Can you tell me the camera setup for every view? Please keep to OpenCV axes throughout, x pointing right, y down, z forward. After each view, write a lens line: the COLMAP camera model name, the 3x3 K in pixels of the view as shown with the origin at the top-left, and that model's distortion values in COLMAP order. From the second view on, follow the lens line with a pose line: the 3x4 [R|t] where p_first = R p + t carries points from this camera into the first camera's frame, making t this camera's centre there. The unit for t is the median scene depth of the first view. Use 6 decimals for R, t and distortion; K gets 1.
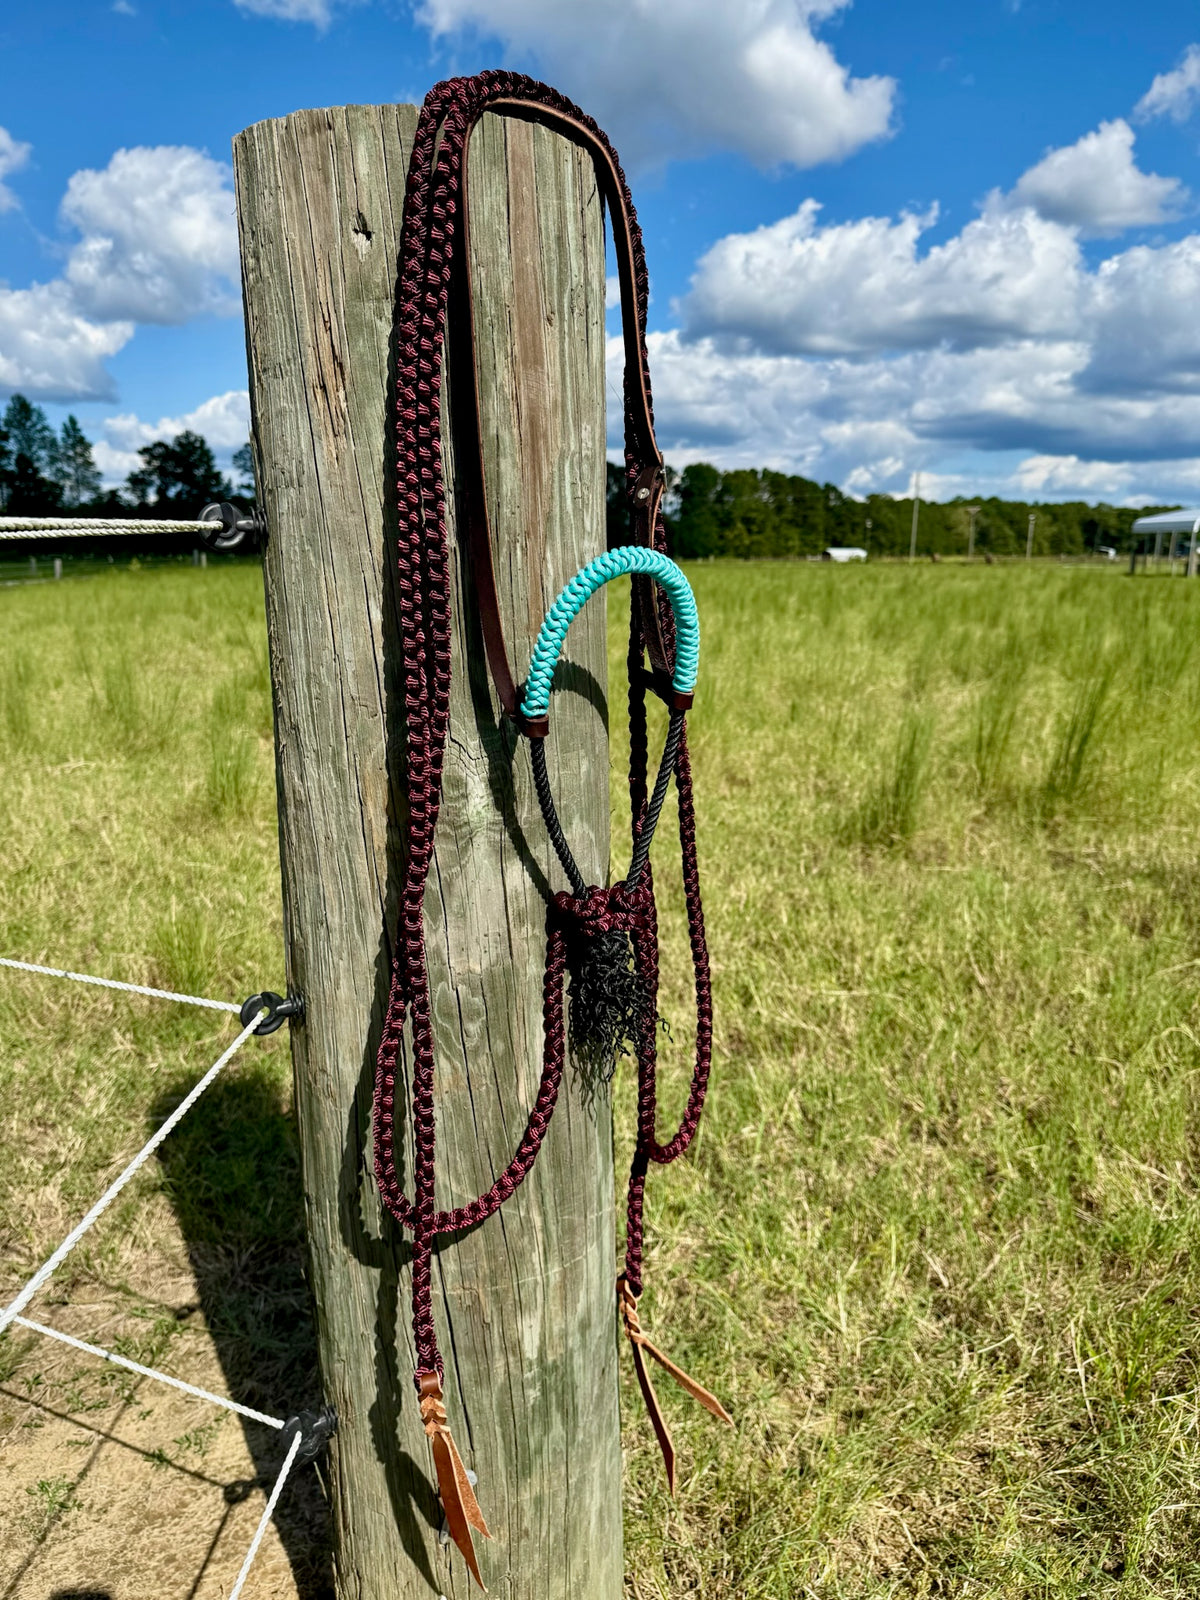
lens RADIAL K [[1056.8, 0, 600.0], [0, 1056.8, 800.0], [0, 0, 1]] dist [-0.002155, -0.005486]
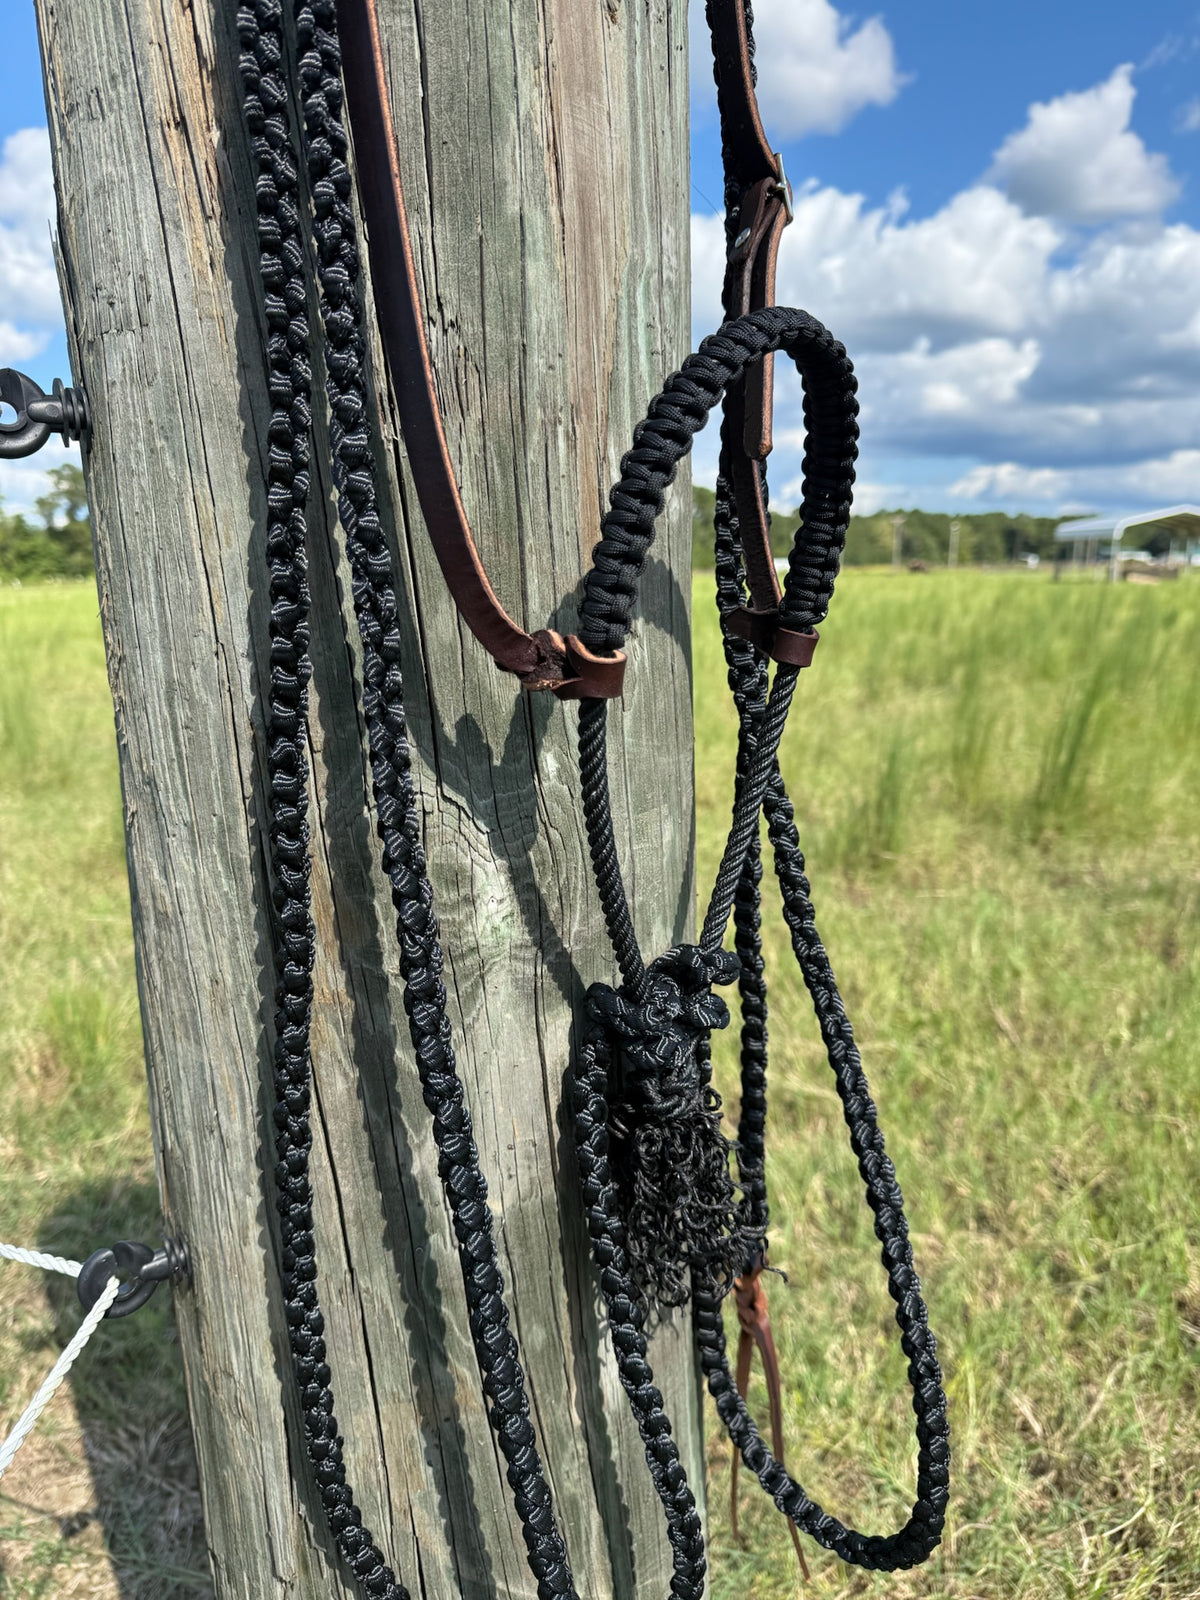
lens RADIAL K [[1060.9, 0, 594.9], [0, 1060.9, 809.5], [0, 0, 1]] dist [-0.029213, 0.001443]
pose [[0.997748, -0.029647, 0.060168, -0.045487], [0.030120, 0.999522, -0.006973, -0.021370], [-0.059933, 0.008770, 0.998164, 0.217337]]
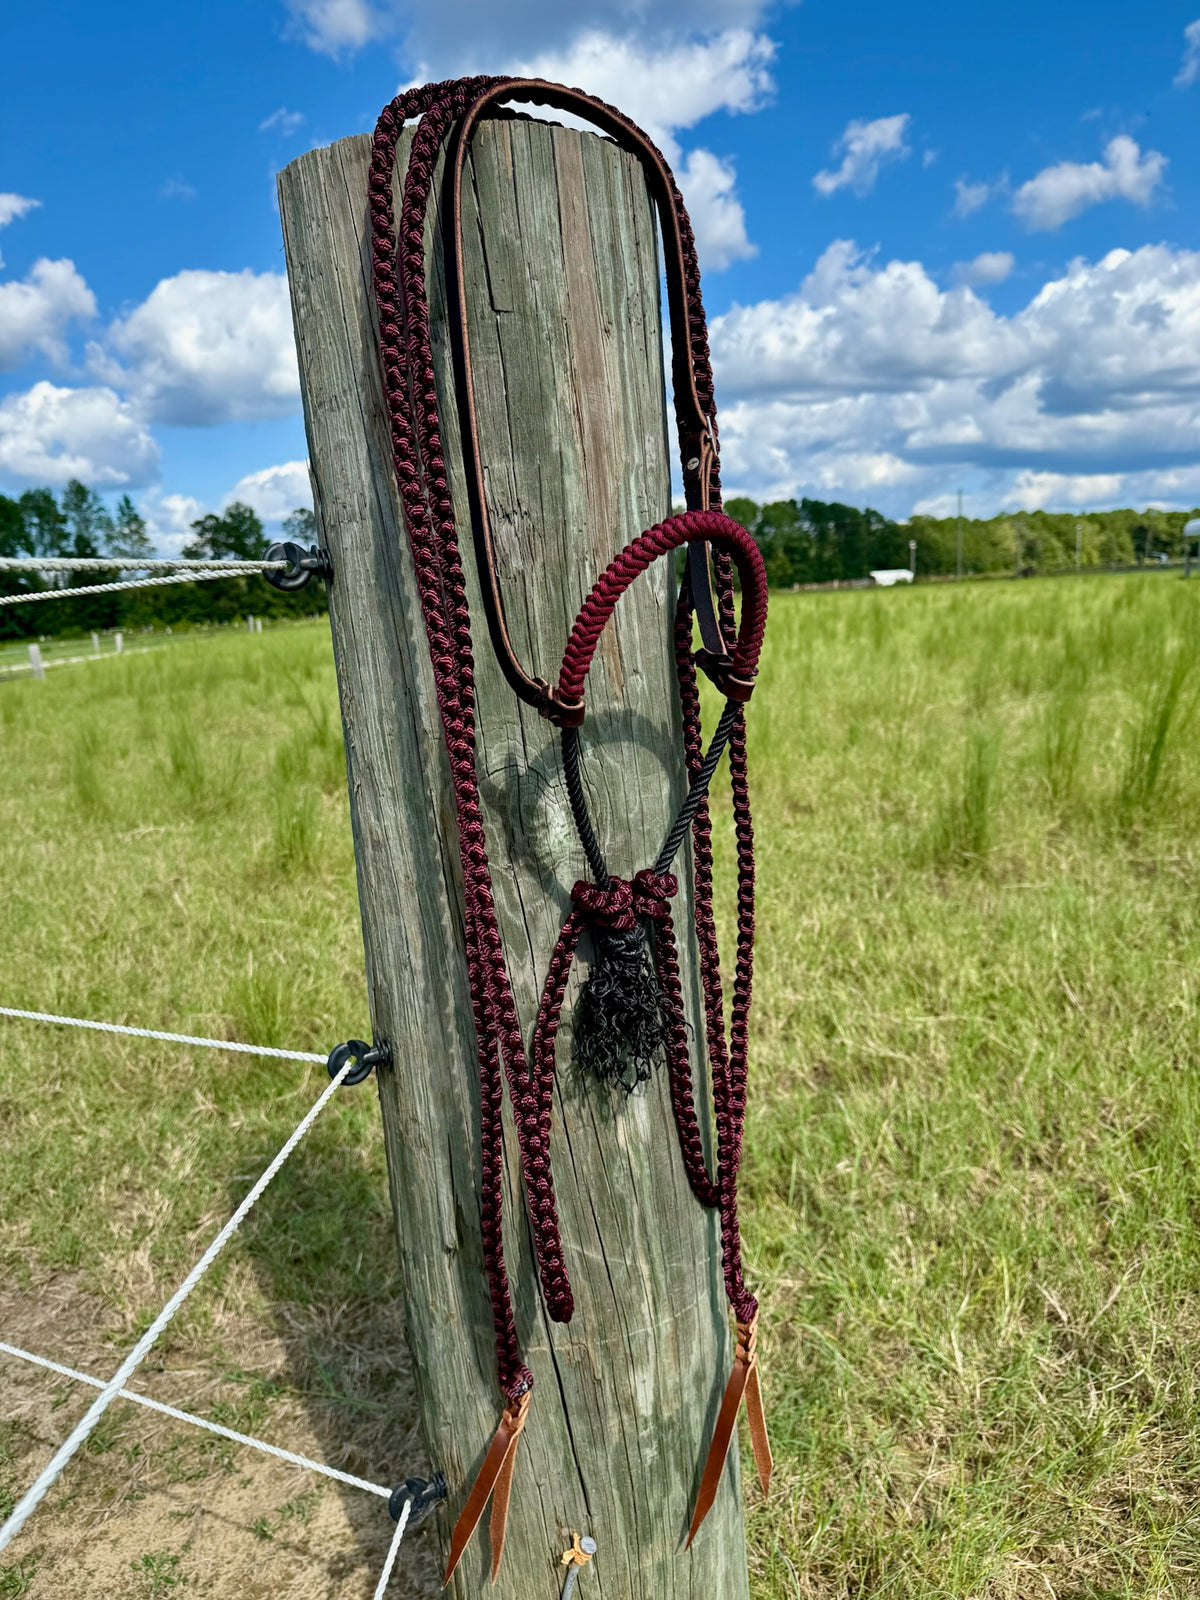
lens RADIAL K [[1054.4, 0, 607.2], [0, 1054.4, 811.4], [0, 0, 1]] dist [-0.000252, -0.006568]
pose [[0.997238, -0.057941, -0.046470, -0.013110], [0.056653, 0.997985, -0.028571, 0.006326], [0.048032, 0.025860, 0.998511, 0.020382]]
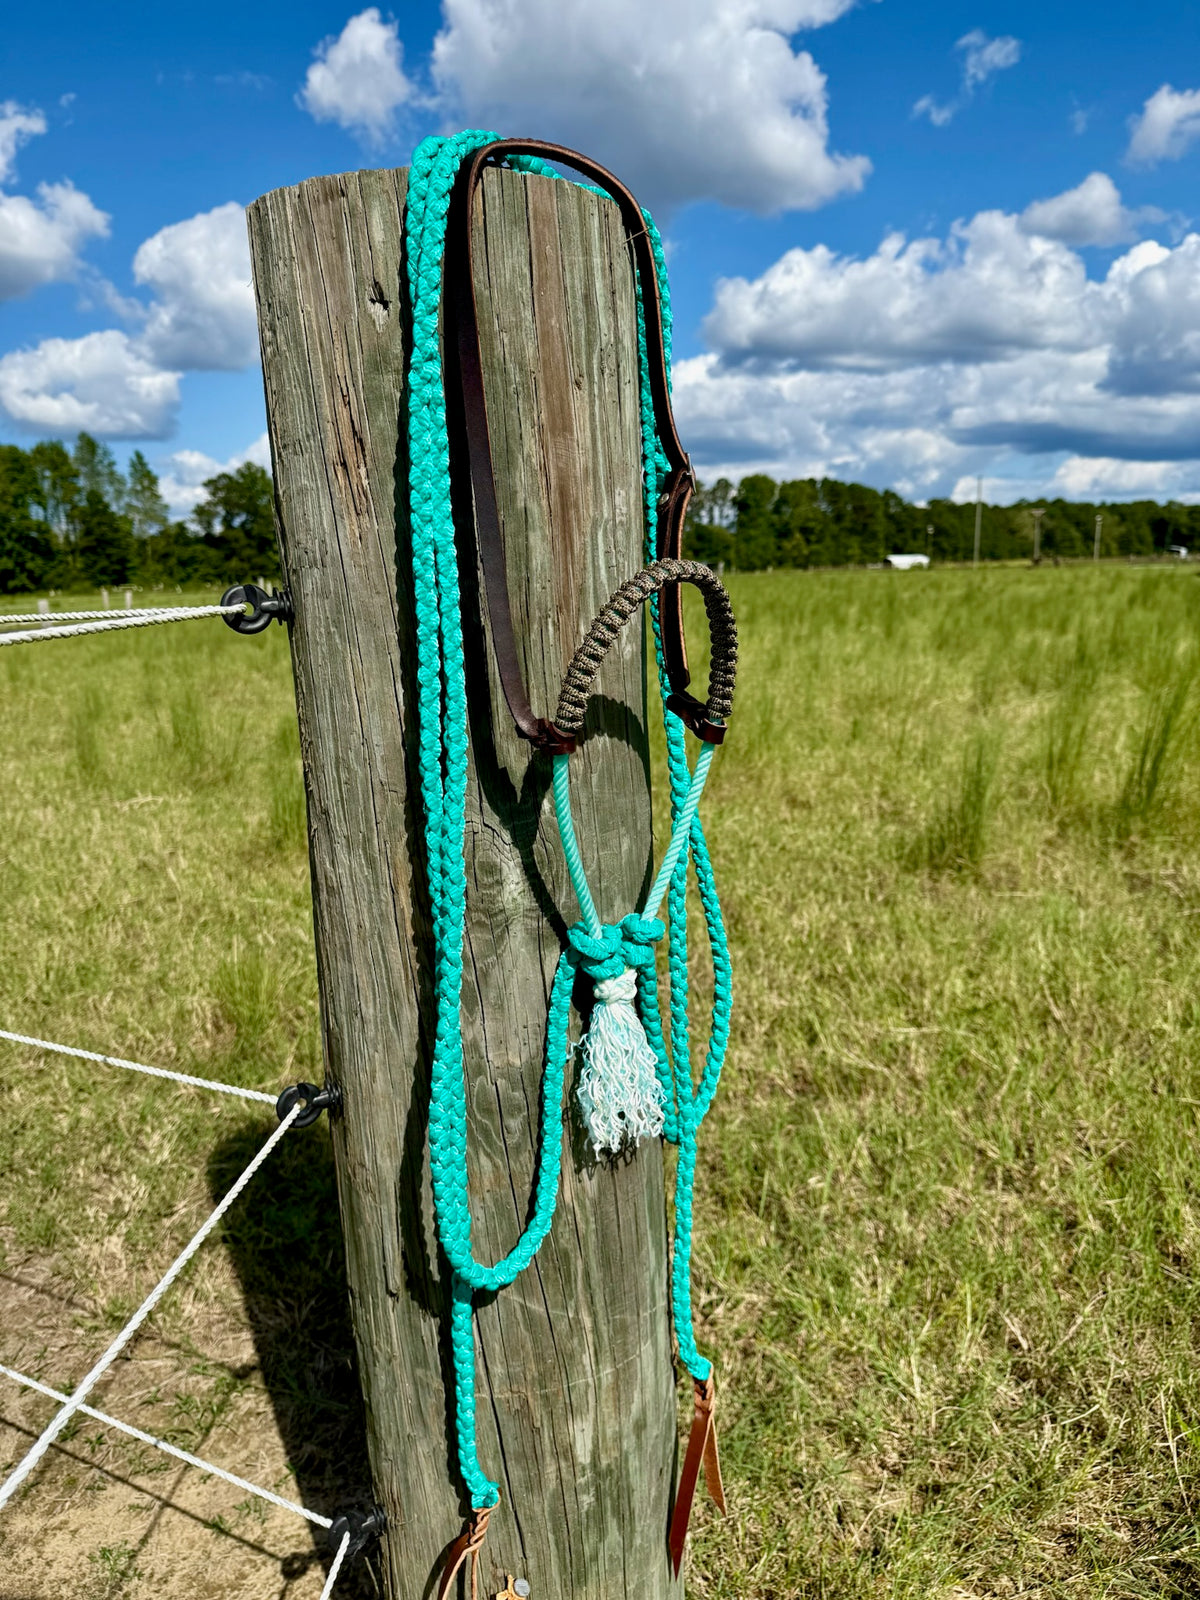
lens RADIAL K [[1054.4, 0, 607.2], [0, 1054.4, 811.4], [0, 0, 1]] dist [-0.000252, -0.006568]
pose [[0.998409, -0.019328, -0.052974, 0.009429], [0.019202, 0.999811, -0.002899, -0.030648], [0.053020, 0.001877, 0.998592, 0.026230]]
